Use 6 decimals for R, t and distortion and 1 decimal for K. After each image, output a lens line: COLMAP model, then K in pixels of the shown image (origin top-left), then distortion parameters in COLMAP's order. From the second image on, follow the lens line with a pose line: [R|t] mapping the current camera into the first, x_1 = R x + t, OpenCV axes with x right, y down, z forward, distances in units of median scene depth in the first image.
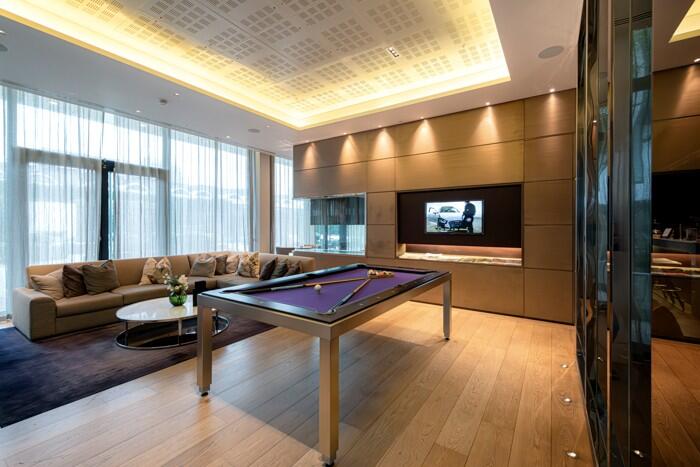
lens RADIAL K [[308.3, 0, 347.5], [0, 308.3, 228.2], [0, 0, 1]] dist [-0.001468, -0.000611]
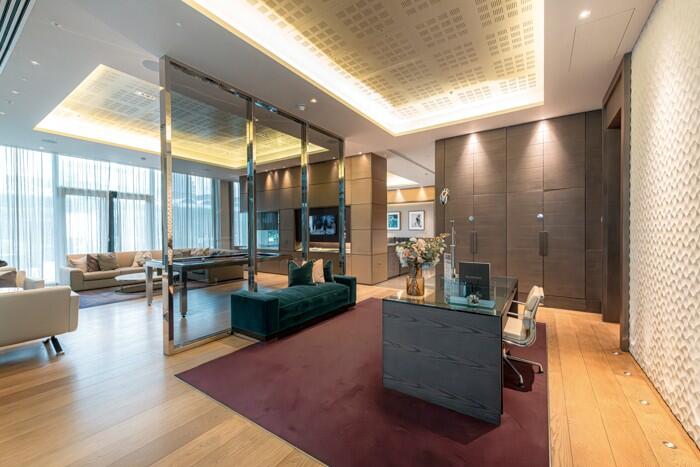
lens RADIAL K [[294.5, 0, 350.6], [0, 294.5, 236.4], [0, 0, 1]] dist [-0.004018, -0.001553]
pose [[0.999920, -0.005889, -0.011152, 0.532709], [0.006011, 0.999922, 0.010933, 0.009467], [0.011087, -0.010999, 0.999878, -0.581341]]
